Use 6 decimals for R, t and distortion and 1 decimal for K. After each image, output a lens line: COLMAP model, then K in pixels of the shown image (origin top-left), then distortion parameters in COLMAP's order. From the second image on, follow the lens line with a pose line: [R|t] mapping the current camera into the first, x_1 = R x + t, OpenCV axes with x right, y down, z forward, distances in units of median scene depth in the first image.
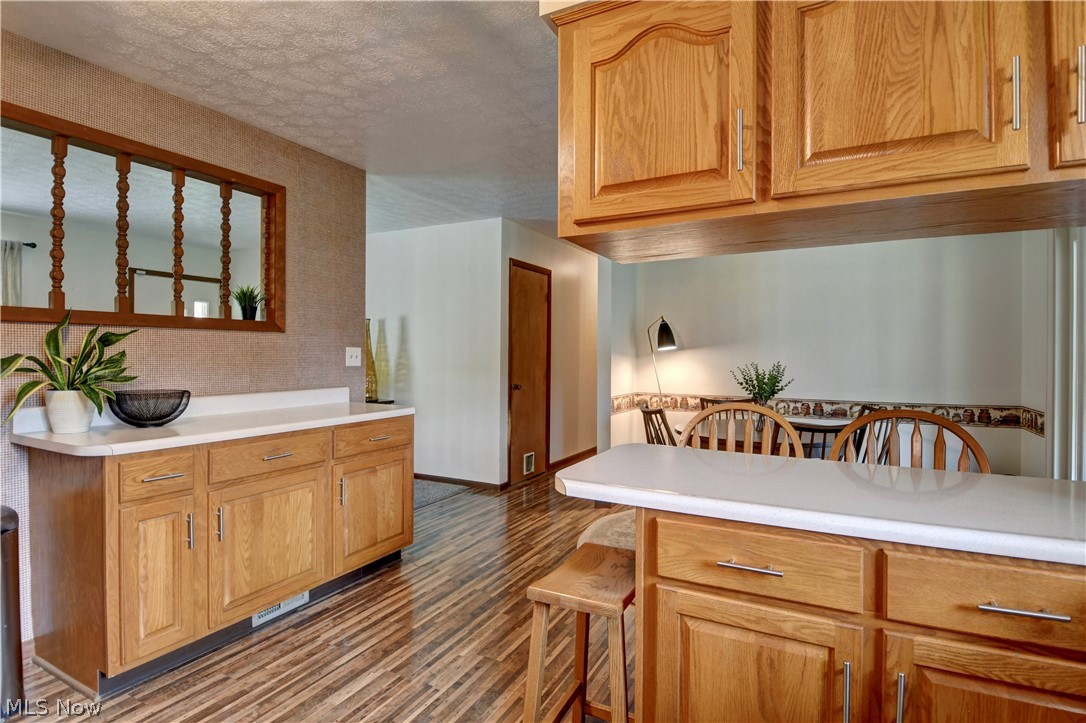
lens RADIAL K [[553.0, 0, 545.0], [0, 553.0, 356.9], [0, 0, 1]] dist [0.021025, -0.023474]
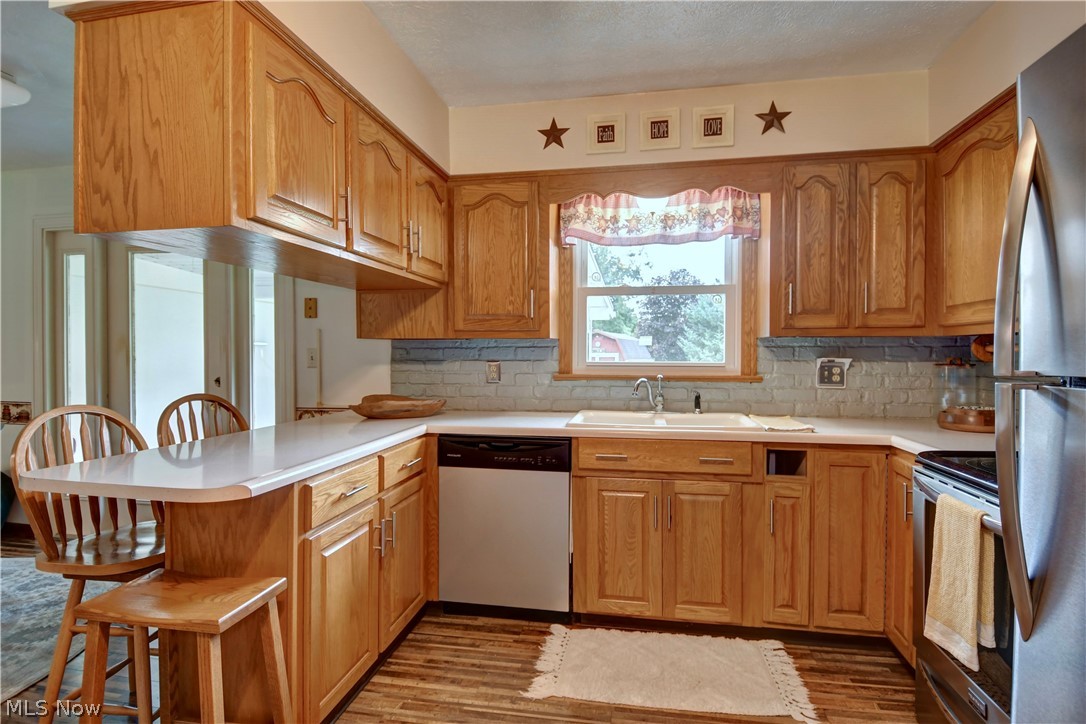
lens RADIAL K [[553.0, 0, 545.0], [0, 553.0, 357.4], [0, 0, 1]] dist [0.021025, -0.023474]
pose [[-0.298072, -0.013894, 0.954442, -0.701005], [0.002066, 0.999882, 0.015201, -0.005949], [-0.954541, 0.006503, -0.298008, 0.534785]]
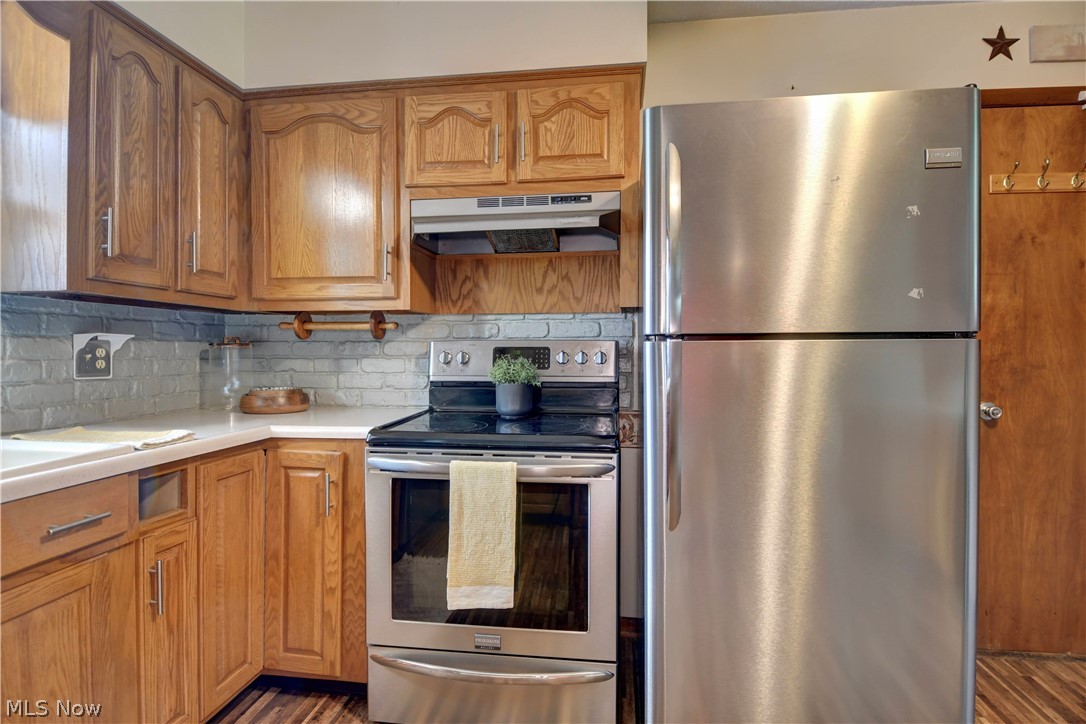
lens RADIAL K [[553.0, 0, 545.0], [0, 553.0, 357.4], [0, 0, 1]] dist [0.021025, -0.023474]
pose [[-0.941586, -0.003847, -0.336751, -0.032099], [-0.008320, 0.999895, 0.011842, 0.036832], [0.336671, 0.013952, -0.941519, 0.555815]]
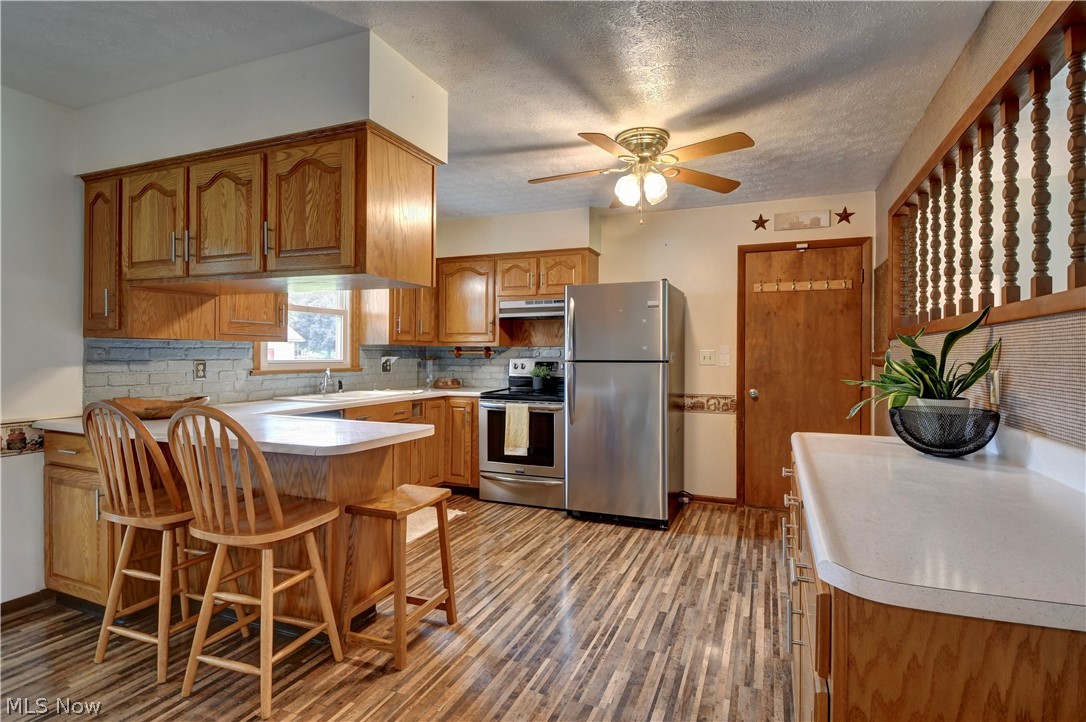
lens RADIAL K [[553.0, 0, 545.0], [0, 553.0, 356.4], [0, 0, 1]] dist [0.021025, -0.023474]
pose [[-0.995666, -0.010844, -0.092368, -0.112389], [-0.011614, 0.999902, 0.007804, -0.010253], [0.092274, 0.008843, -0.995694, 1.905434]]
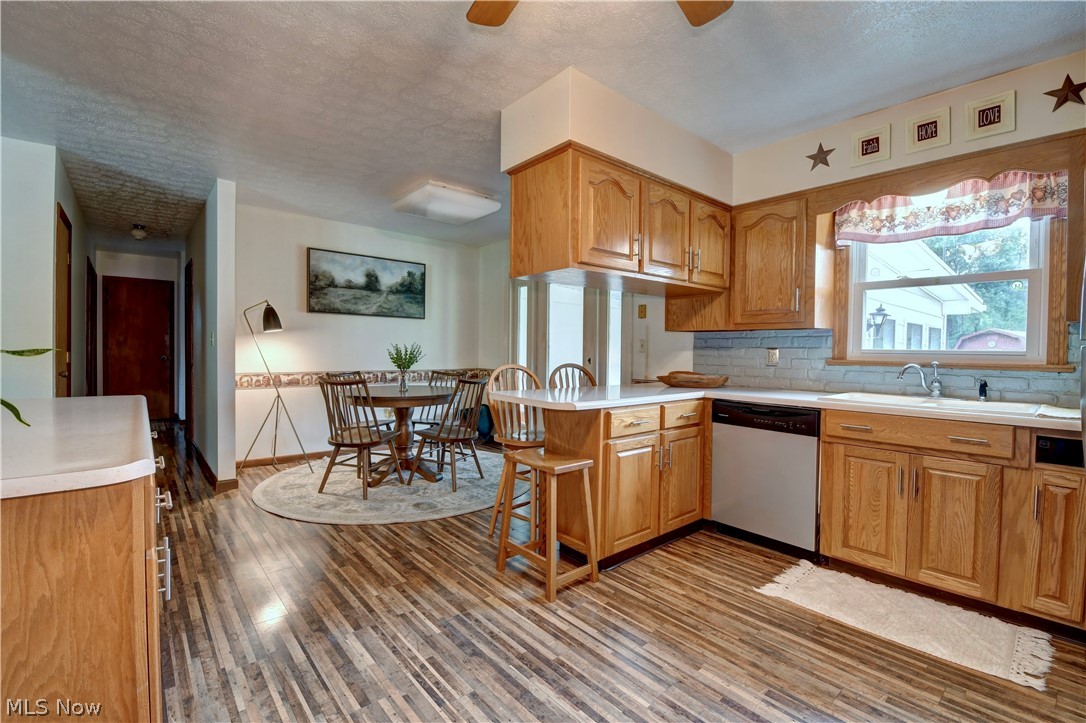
lens RADIAL K [[475.6, 0, 542.7], [0, 475.6, 356.7], [0, 0, 1]] dist [0.015624, -0.020927]
pose [[0.372217, -0.015545, 0.928016, -0.983940], [-0.007411, 0.999778, 0.019720, 0.028039], [-0.928116, -0.014217, 0.372019, 0.347555]]
